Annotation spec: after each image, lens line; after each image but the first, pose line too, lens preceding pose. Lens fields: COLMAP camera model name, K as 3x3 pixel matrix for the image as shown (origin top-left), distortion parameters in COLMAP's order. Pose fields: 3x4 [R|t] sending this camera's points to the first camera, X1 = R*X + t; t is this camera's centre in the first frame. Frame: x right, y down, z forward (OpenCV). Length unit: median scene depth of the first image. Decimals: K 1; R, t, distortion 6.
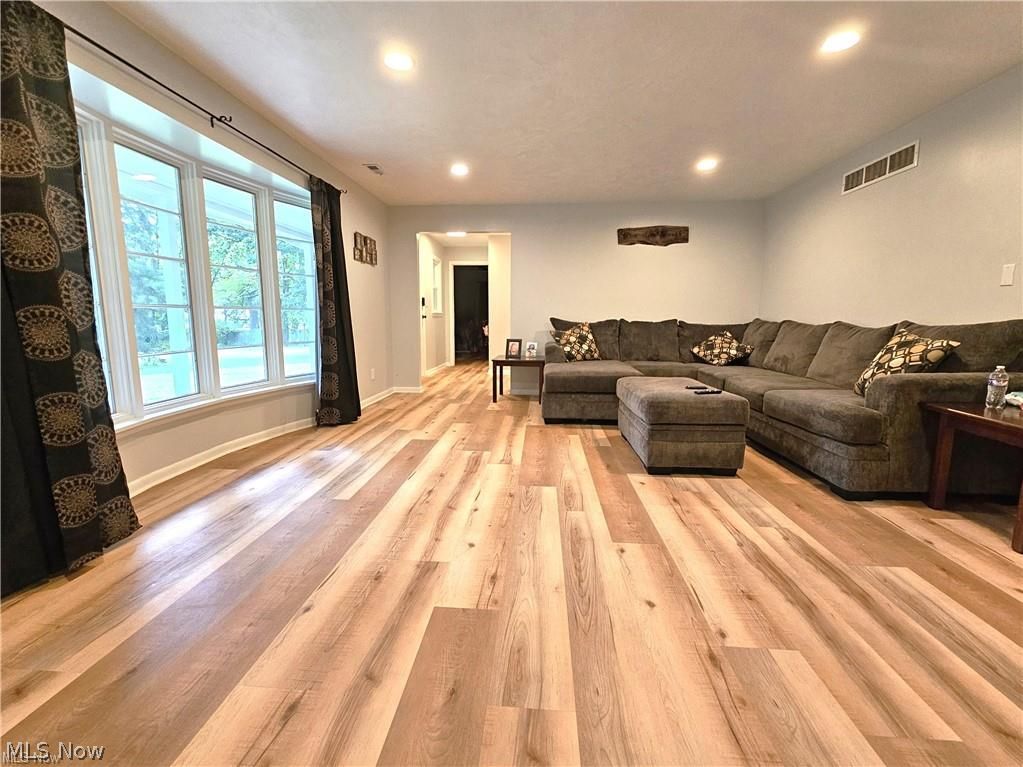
lens RADIAL K [[425.2, 0, 512.4], [0, 425.2, 383.4], [0, 0, 1]] dist [-0.000374, 0.000060]
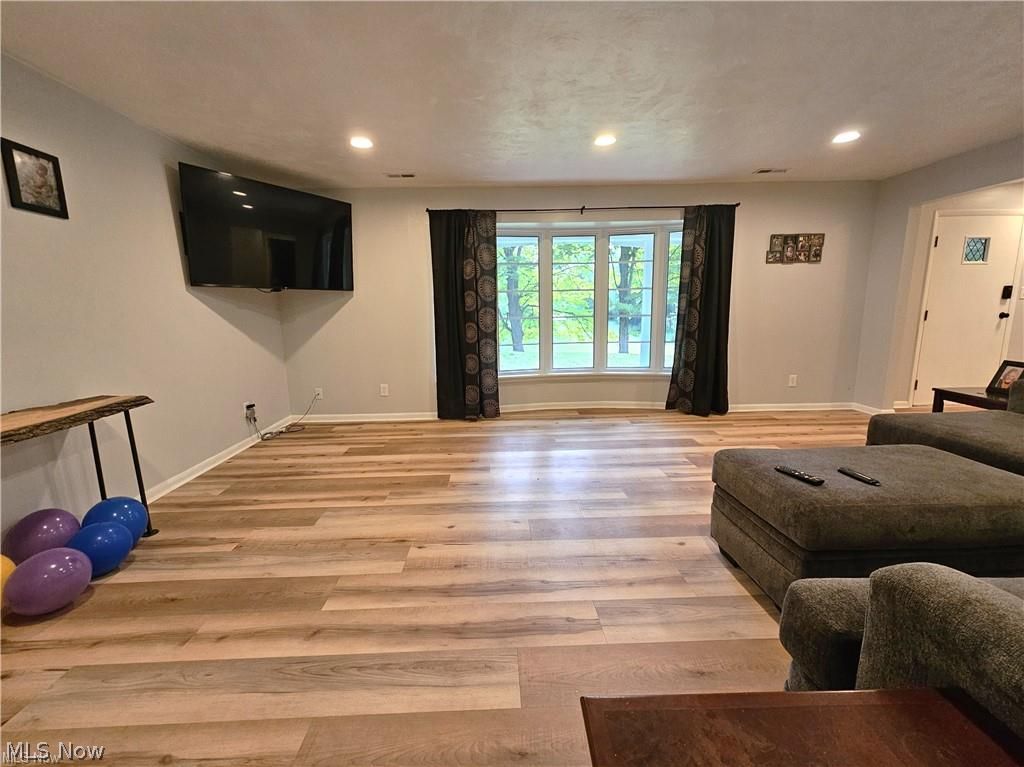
lens RADIAL K [[425.6, 0, 517.4], [0, 425.6, 382.4], [0, 0, 1]] dist [-0.000374, 0.000060]
pose [[0.134898, 0.163151, -0.977335, 1.601534], [-0.138276, 0.979799, 0.144477, -0.223413], [0.981164, 0.115652, 0.154733, 0.844984]]
